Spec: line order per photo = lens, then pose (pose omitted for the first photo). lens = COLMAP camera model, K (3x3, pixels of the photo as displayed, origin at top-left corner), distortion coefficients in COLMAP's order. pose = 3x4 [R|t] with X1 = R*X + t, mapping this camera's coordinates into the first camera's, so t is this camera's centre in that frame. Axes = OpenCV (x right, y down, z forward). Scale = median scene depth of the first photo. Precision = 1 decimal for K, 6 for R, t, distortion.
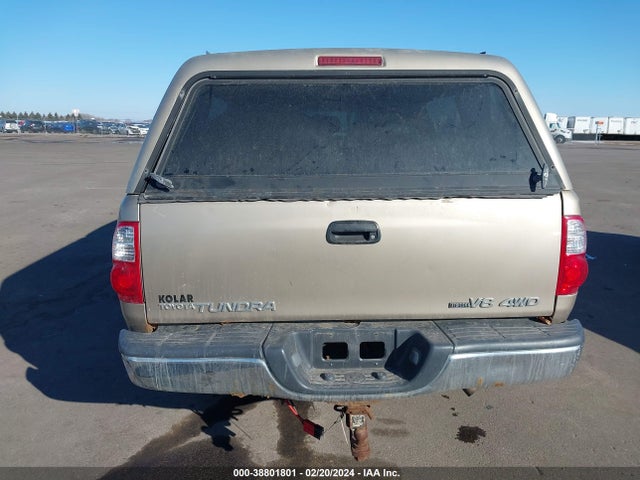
lens RADIAL K [[482.7, 0, 317.0], [0, 482.7, 238.7], [0, 0, 1]] dist [0.078125, -0.151548]
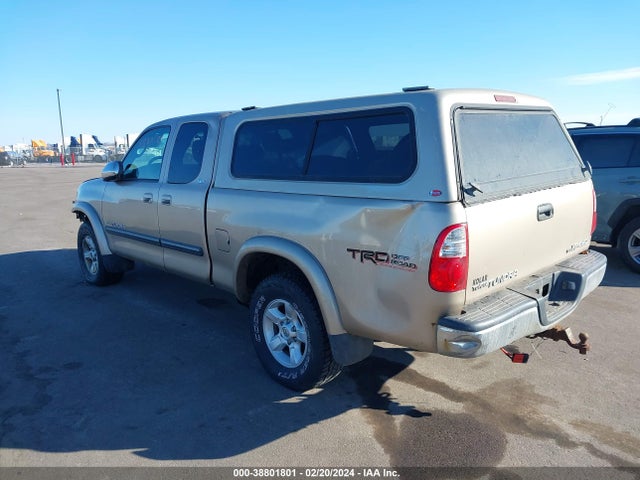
lens RADIAL K [[482.7, 0, 317.0], [0, 482.7, 238.7], [0, 0, 1]] dist [0.078125, -0.151548]
pose [[0.765542, -0.148748, 0.625955, -1.337951], [0.174906, 0.984382, 0.020011, -0.079943], [-0.619155, 0.094164, 0.779603, 0.249373]]
